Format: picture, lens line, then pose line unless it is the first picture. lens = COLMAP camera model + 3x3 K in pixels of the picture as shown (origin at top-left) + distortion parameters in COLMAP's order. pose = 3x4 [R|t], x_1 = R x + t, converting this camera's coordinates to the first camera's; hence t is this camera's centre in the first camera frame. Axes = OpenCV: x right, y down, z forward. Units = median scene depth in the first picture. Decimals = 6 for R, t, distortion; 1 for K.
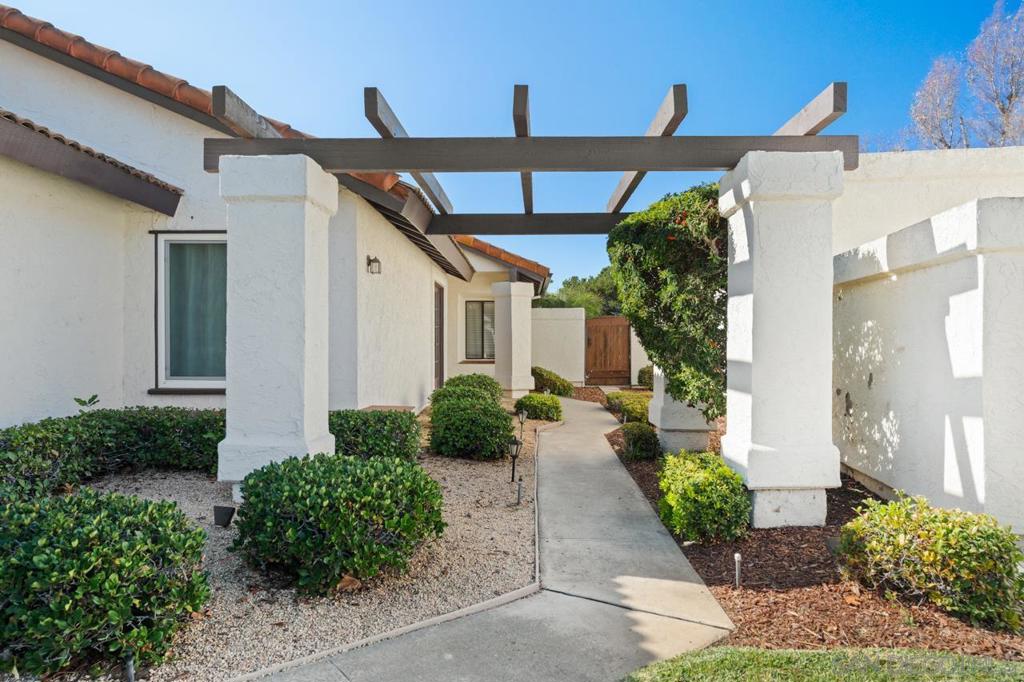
lens RADIAL K [[649.8, 0, 512.0], [0, 649.8, 341.0], [0, 0, 1]] dist [-0.034364, 0.000023]
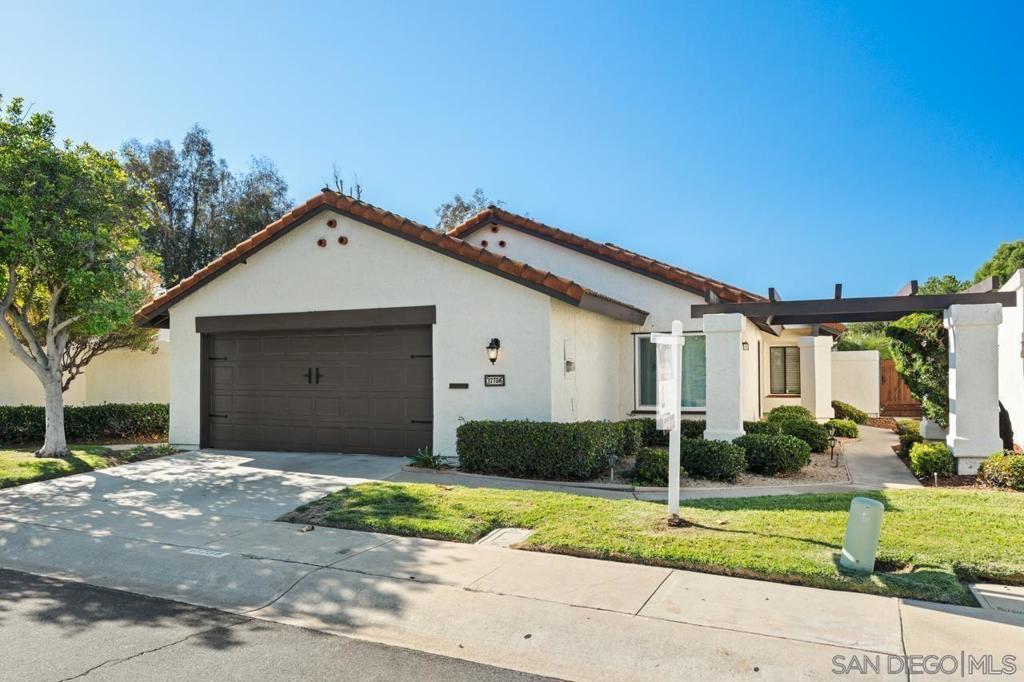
lens RADIAL K [[674.3, 0, 512.3], [0, 674.3, 369.9], [0, 0, 1]] dist [-0.003251, -0.000234]
pose [[0.922993, -0.011632, -0.384640, -0.091521], [0.010308, 0.999932, -0.005502, -0.046352], [0.384678, 0.001113, 0.923050, -1.107808]]
